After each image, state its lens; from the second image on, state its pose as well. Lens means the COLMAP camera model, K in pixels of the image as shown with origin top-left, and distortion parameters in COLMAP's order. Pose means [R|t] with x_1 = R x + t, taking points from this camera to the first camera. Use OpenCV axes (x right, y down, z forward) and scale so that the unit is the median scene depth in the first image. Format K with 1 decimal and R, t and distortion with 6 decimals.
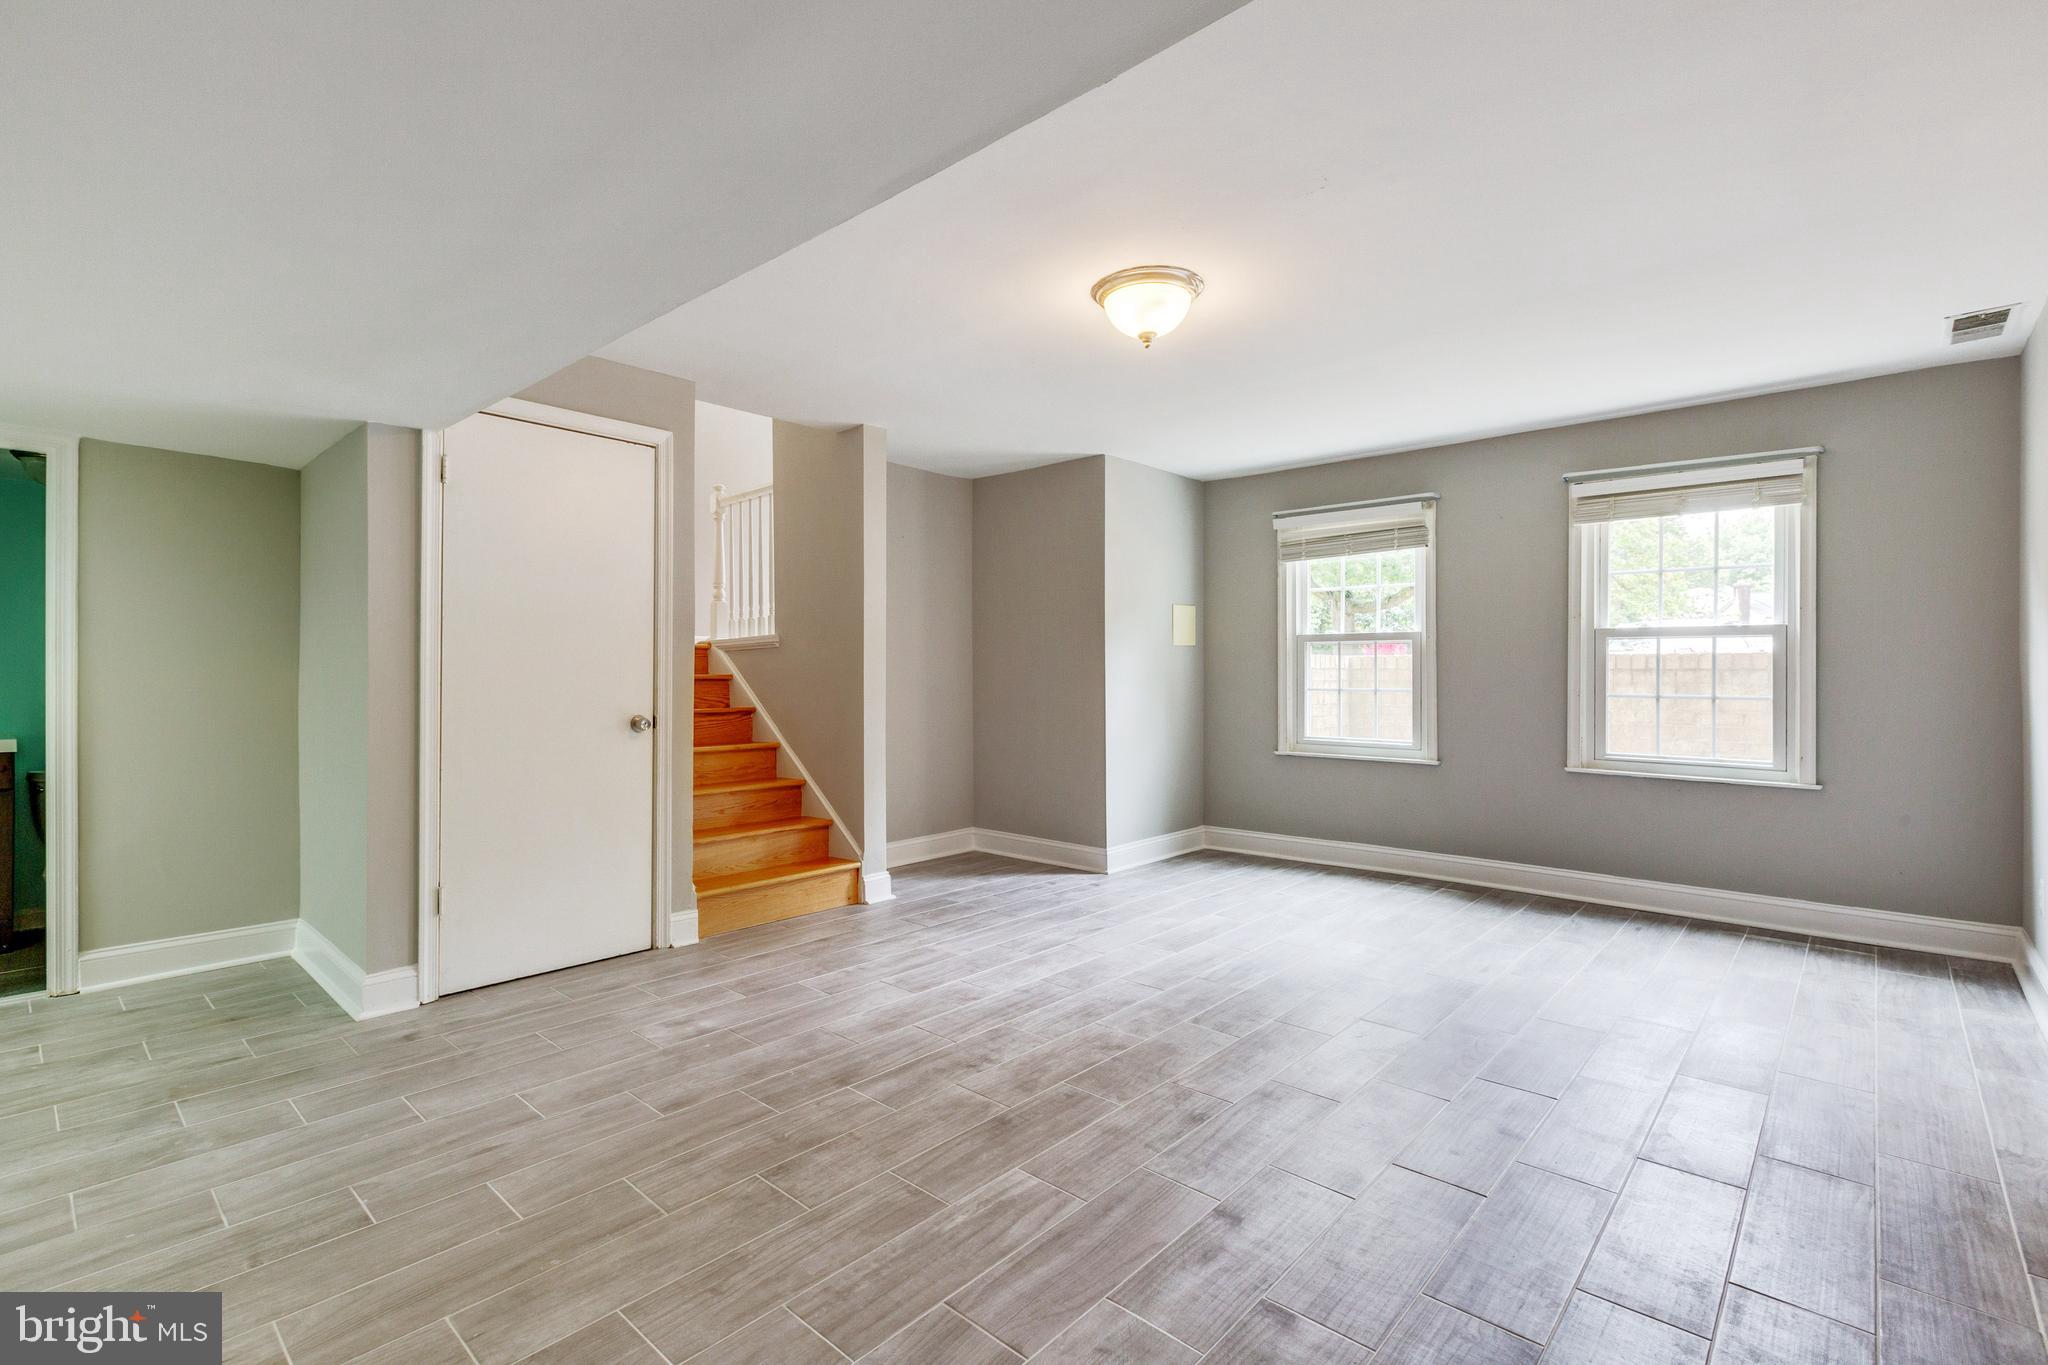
lens RADIAL K [[917.5, 0, 1039.2], [0, 917.5, 683.6], [0, 0, 1]] dist [0.002645, 0.000200]
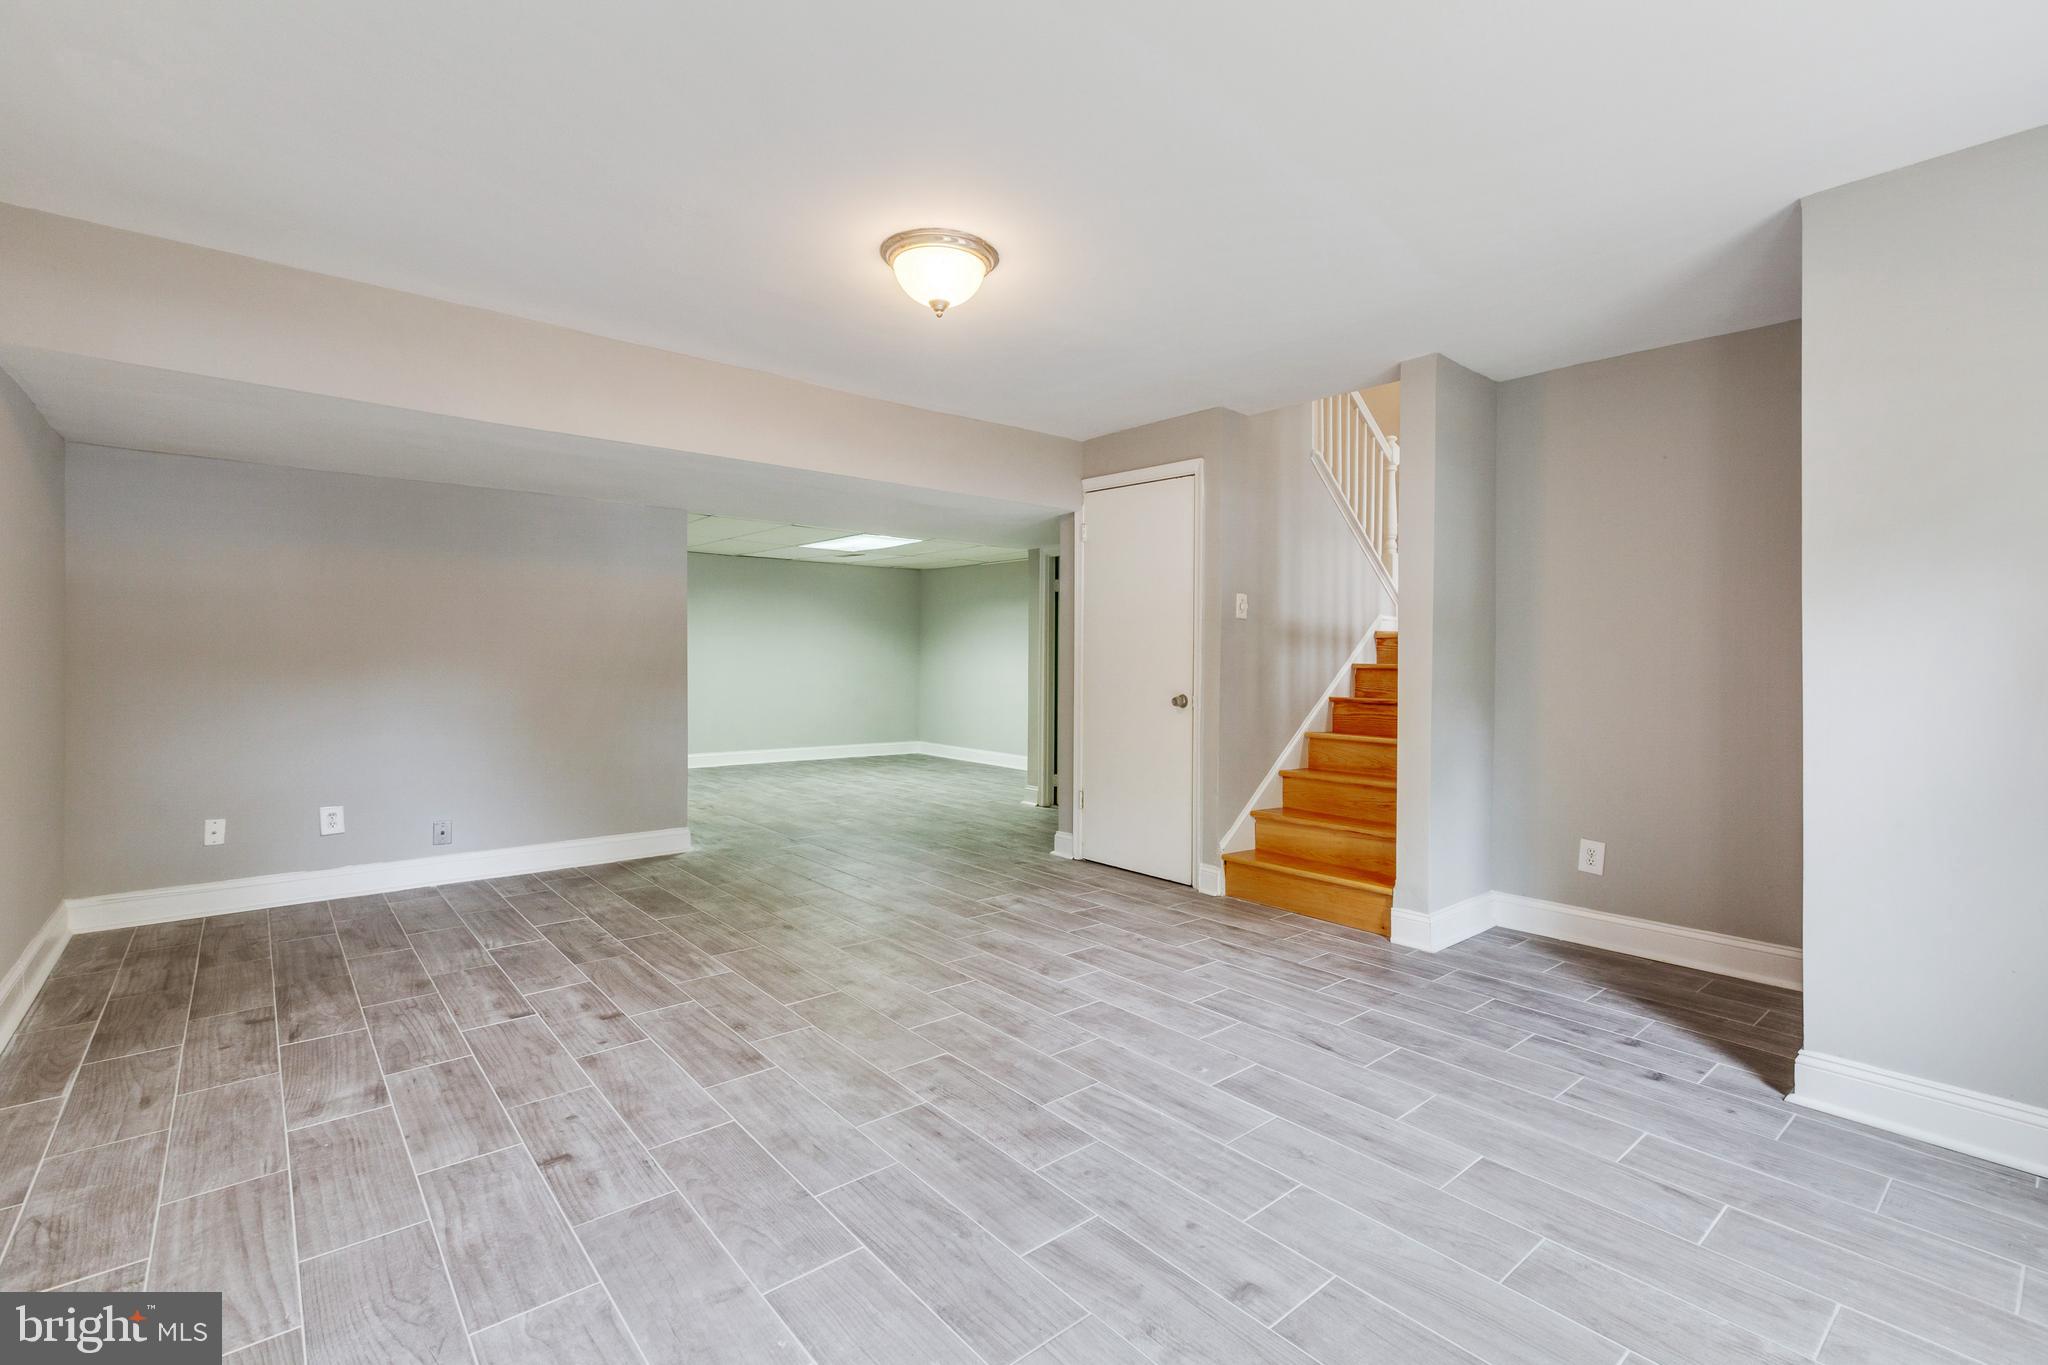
lens RADIAL K [[917.5, 0, 1037.0], [0, 917.5, 665.8], [0, 0, 1]] dist [0.002645, 0.000200]
pose [[-0.125989, 0.008546, -0.991995, 0.882774], [-0.021486, 0.999705, 0.011342, -0.014387], [0.991799, 0.022743, -0.125768, 1.026485]]
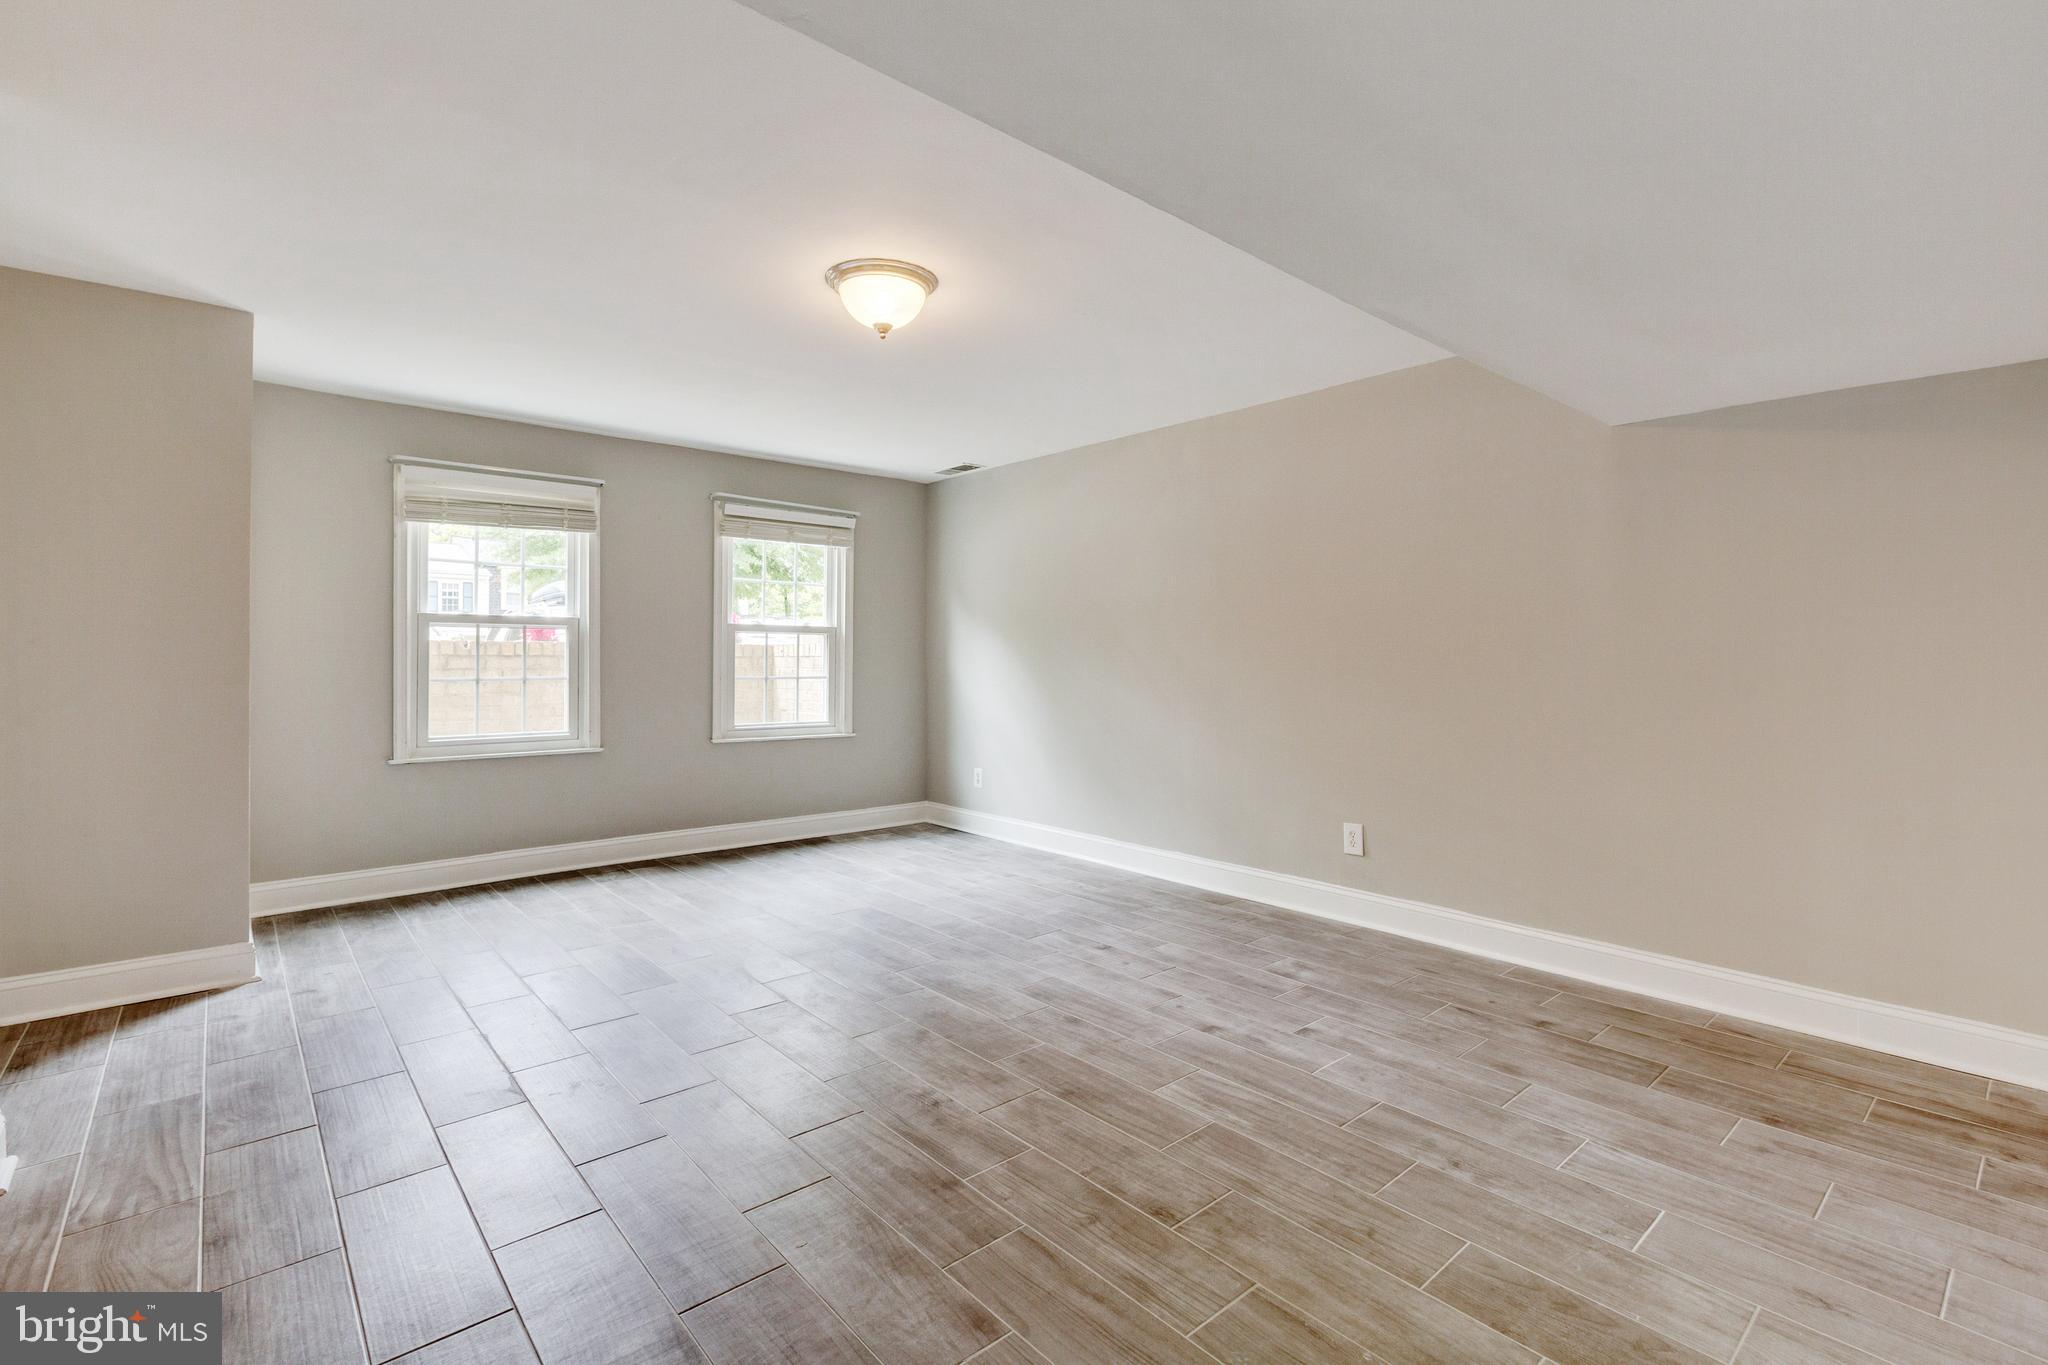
lens RADIAL K [[917.5, 0, 1000.7], [0, 917.5, 649.1], [0, 0, 1]] dist [0.002645, 0.000200]
pose [[0.146006, 0.009318, 0.989240, -0.724171], [0.009758, 0.999893, -0.010859, -0.011668], [-0.989236, 0.011239, 0.145899, 0.610718]]
